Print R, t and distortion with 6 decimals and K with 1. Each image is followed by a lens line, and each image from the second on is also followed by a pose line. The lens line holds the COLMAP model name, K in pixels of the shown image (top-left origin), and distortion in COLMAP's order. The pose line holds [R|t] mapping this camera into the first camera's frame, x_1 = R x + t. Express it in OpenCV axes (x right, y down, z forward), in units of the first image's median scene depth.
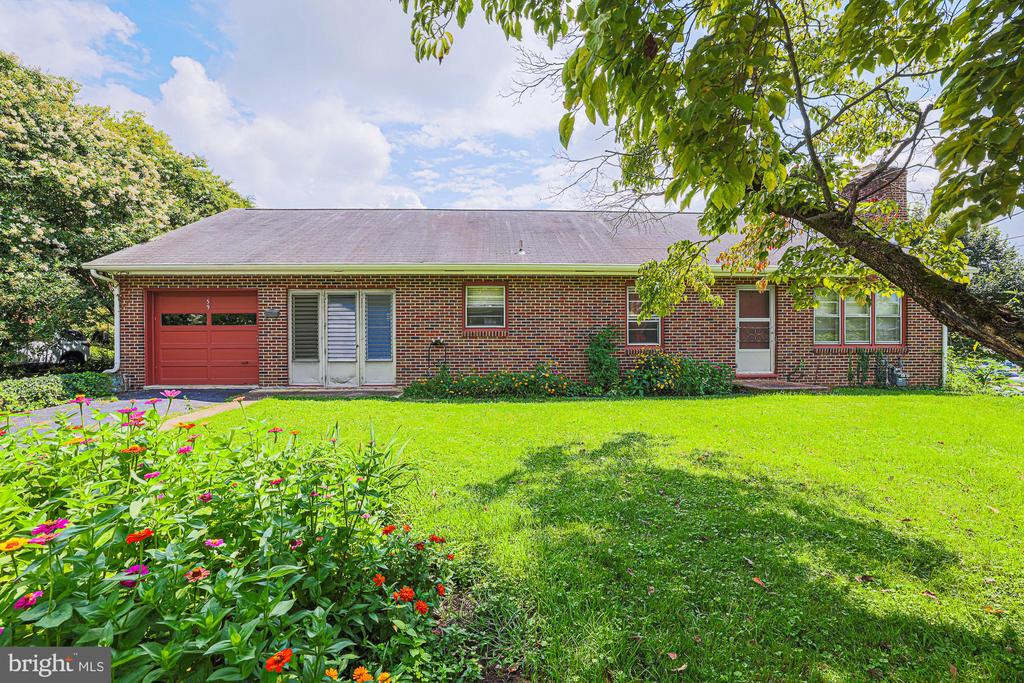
lens RADIAL K [[451.1, 0, 505.4], [0, 451.1, 338.1], [0, 0, 1]] dist [-0.046653, 0.015128]
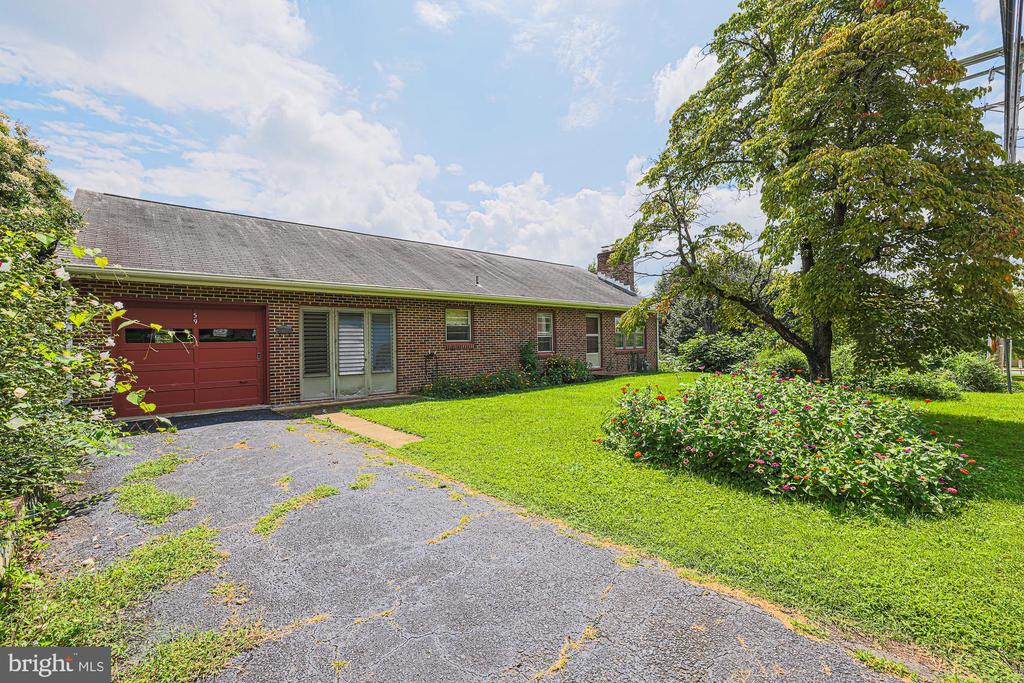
lens RADIAL K [[451.1, 0, 505.4], [0, 451.1, 338.1], [0, 0, 1]] dist [-0.046653, 0.015128]
pose [[0.767647, -0.006097, 0.640844, -0.764531], [0.023836, 0.999535, -0.019042, -0.006117], [-0.640429, 0.029893, 0.767435, -0.066550]]
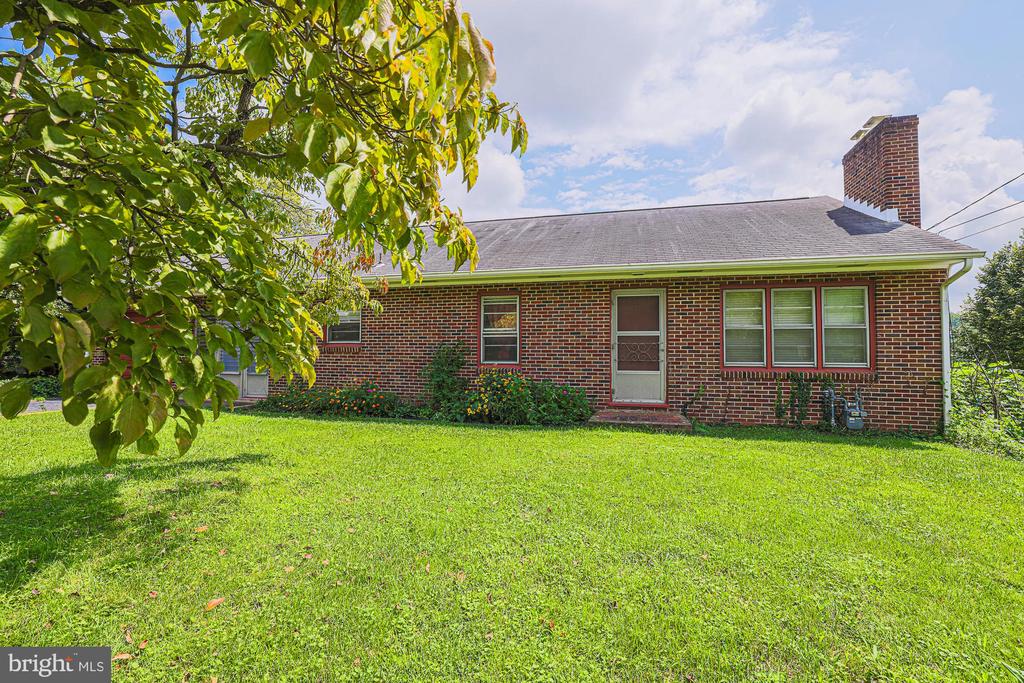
lens RADIAL K [[470.6, 0, 512.0], [0, 470.6, 341.5], [0, 0, 1]] dist [-0.028222, 0.000180]
pose [[0.953939, 0.000039, -0.300001, 0.611370], [-0.013463, 0.998998, -0.042682, 0.011547], [0.299699, 0.044755, 0.952984, 0.146397]]
